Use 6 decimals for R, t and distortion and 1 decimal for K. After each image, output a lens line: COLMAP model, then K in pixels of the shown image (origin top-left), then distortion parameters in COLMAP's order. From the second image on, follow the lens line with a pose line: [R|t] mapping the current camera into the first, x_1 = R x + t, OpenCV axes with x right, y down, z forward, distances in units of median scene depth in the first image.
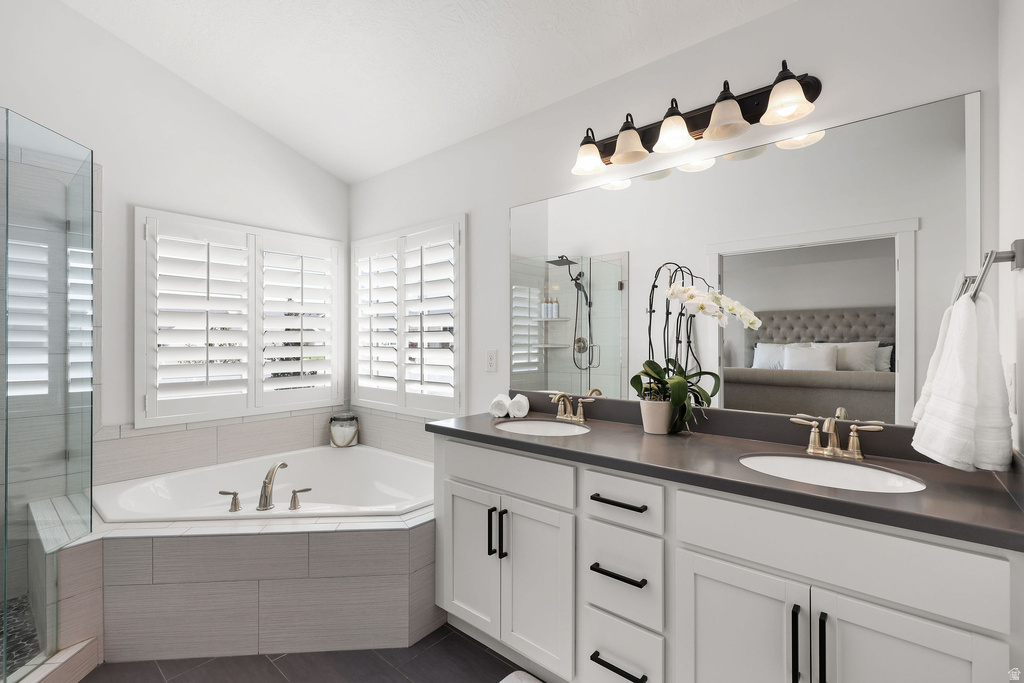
lens RADIAL K [[453.1, 0, 507.6], [0, 453.1, 338.7], [0, 0, 1]] dist [0.009531, -0.000665]
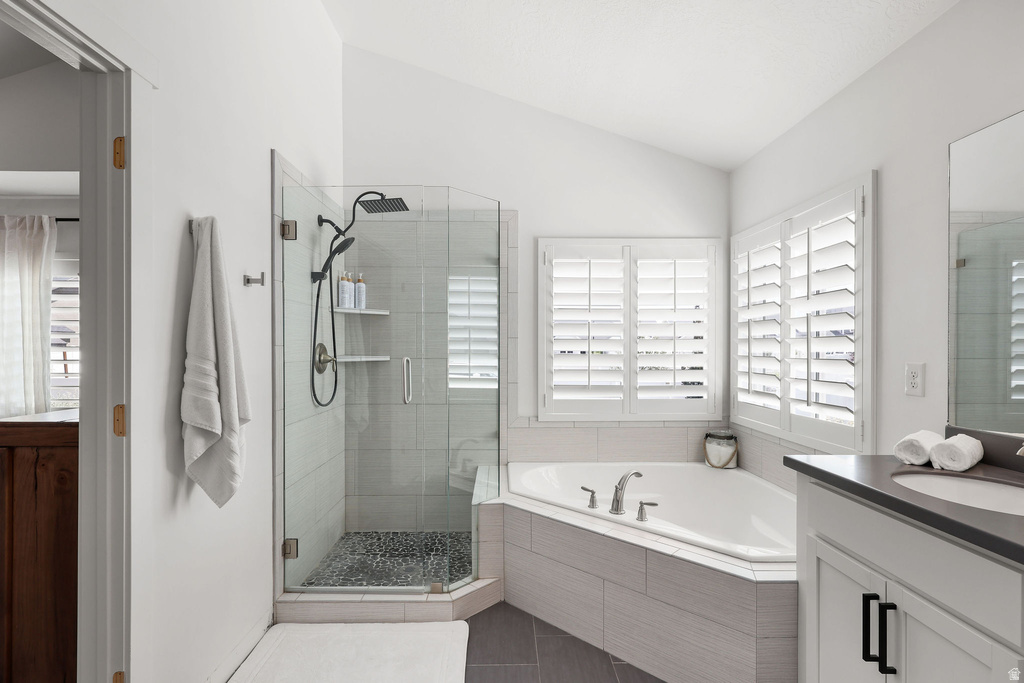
lens RADIAL K [[486.4, 0, 513.3], [0, 486.4, 350.2], [0, 0, 1]] dist [0.004789, -0.000169]
pose [[0.681404, 0.004192, -0.731895, 0.099609], [0.000913, 0.999978, 0.006577, -0.000226], [0.731907, -0.005150, 0.681385, 0.076390]]
